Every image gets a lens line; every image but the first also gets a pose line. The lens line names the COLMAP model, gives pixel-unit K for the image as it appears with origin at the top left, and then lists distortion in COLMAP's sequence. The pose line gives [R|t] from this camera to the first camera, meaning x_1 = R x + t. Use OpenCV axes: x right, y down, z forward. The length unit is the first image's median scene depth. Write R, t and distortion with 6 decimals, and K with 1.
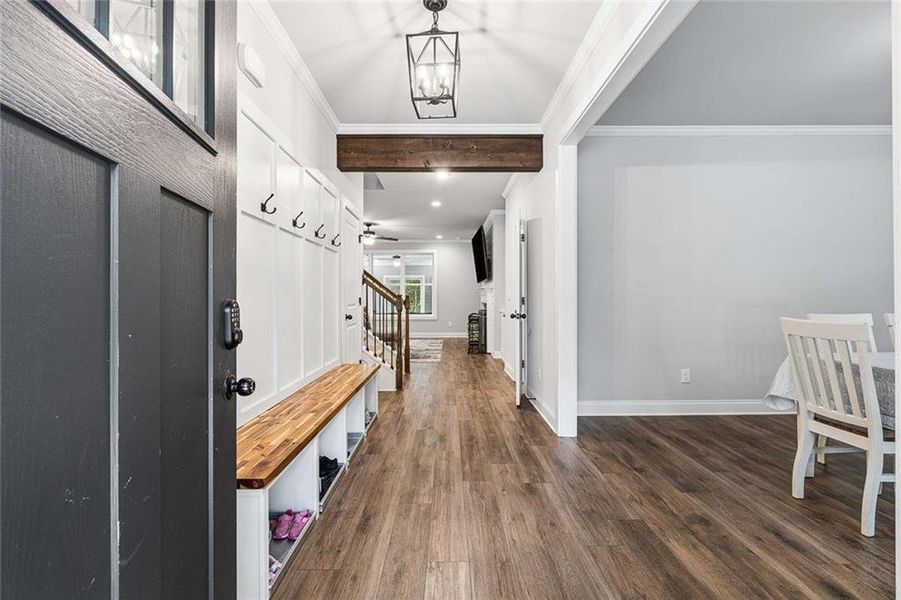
lens RADIAL K [[400.6, 0, 449.0], [0, 400.6, 298.1], [0, 0, 1]] dist [0.000015, 0.000216]
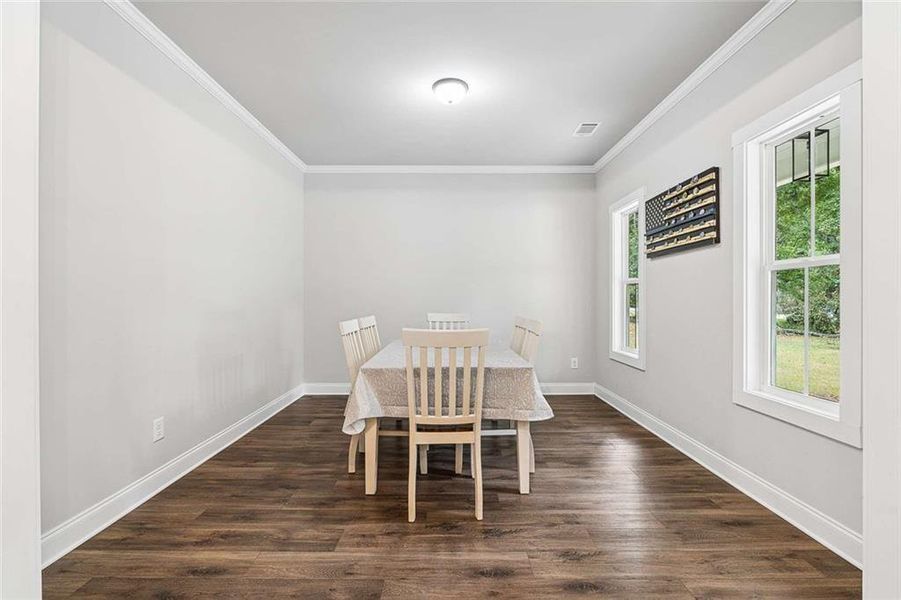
lens RADIAL K [[391.9, 0, 452.4], [0, 391.9, 304.1], [0, 0, 1]] dist [-0.011720, 0.000013]
pose [[0.002178, -0.016149, 0.999867, -0.024335], [0.001362, 0.999869, 0.016146, -0.015767], [-0.999997, 0.001326, 0.002200, 0.738979]]
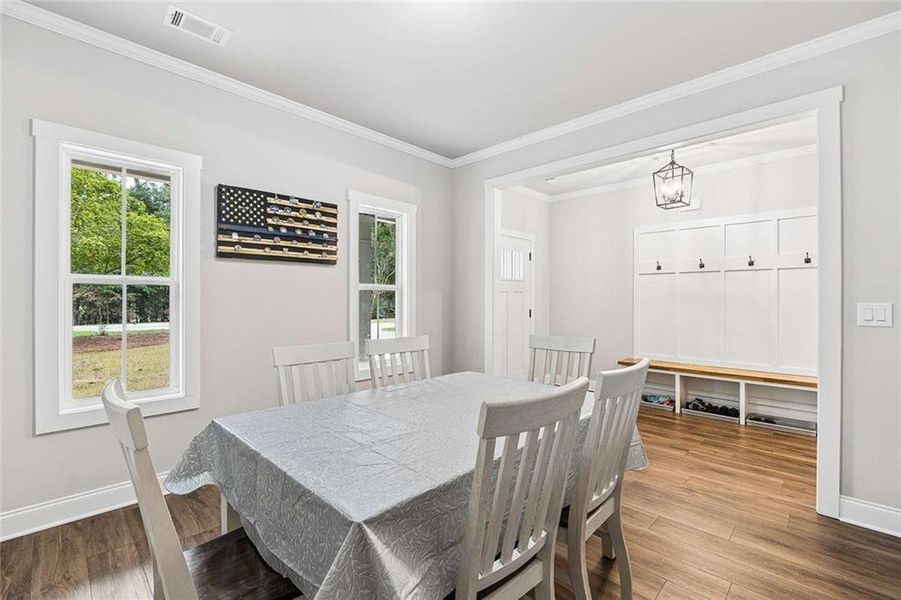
lens RADIAL K [[391.1, 0, 452.1], [0, 391.1, 303.5], [0, 0, 1]] dist [-0.008598, -0.000383]
pose [[-0.703102, 0.003139, -0.711082, 1.501021], [-0.003198, 0.999966, 0.007577, -0.036746], [0.711082, 0.007602, -0.703068, 1.203553]]
